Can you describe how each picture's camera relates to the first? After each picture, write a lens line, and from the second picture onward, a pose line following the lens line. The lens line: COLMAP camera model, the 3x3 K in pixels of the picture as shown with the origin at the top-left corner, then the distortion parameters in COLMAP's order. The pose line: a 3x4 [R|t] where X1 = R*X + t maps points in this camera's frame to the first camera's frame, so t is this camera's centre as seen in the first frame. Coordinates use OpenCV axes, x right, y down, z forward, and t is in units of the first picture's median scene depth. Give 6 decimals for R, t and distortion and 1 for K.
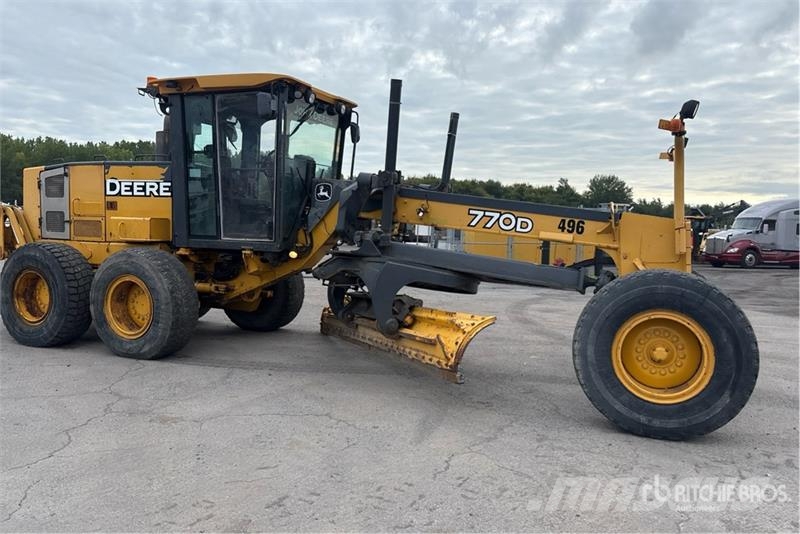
lens RADIAL K [[615.1, 0, 412.0], [0, 615.1, 266.0], [0, 0, 1]] dist [0.060030, -0.082202]
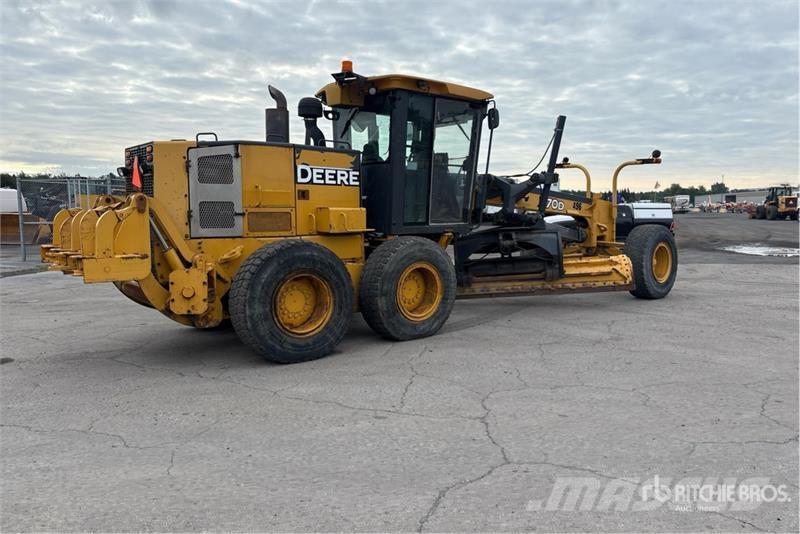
lens RADIAL K [[615.1, 0, 412.0], [0, 615.1, 266.0], [0, 0, 1]] dist [0.060030, -0.082202]
pose [[0.450405, -0.108883, 0.886160, -1.217978], [0.065154, 0.993898, 0.089006, -0.064392], [-0.890444, 0.017648, 0.454751, 0.460028]]
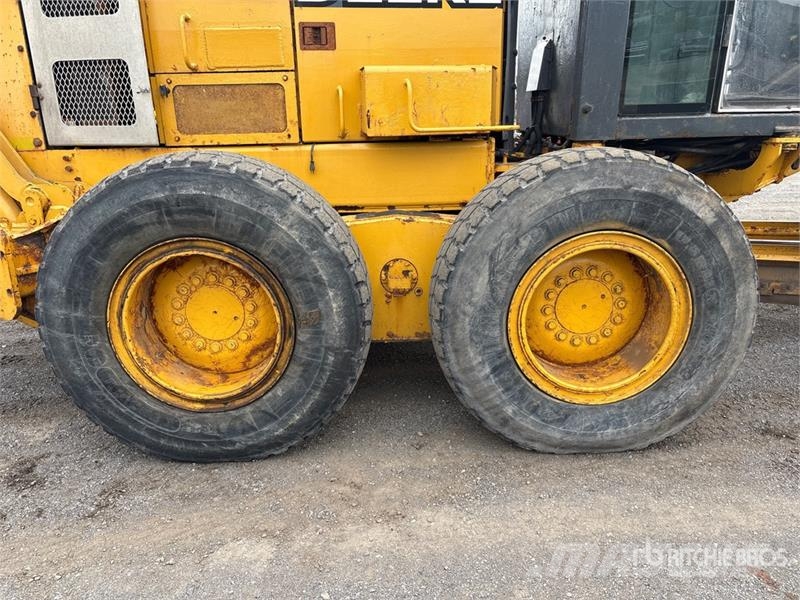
lens RADIAL K [[590.7, 0, 400.0], [0, 590.7, 300.0], [0, 0, 1]] dist [0.010953, 0.007365]
pose [[0.914782, -0.166986, 0.367817, -0.592498], [0.072141, 0.963453, 0.257980, -0.036125], [-0.397453, -0.209461, 0.893396, 0.650166]]
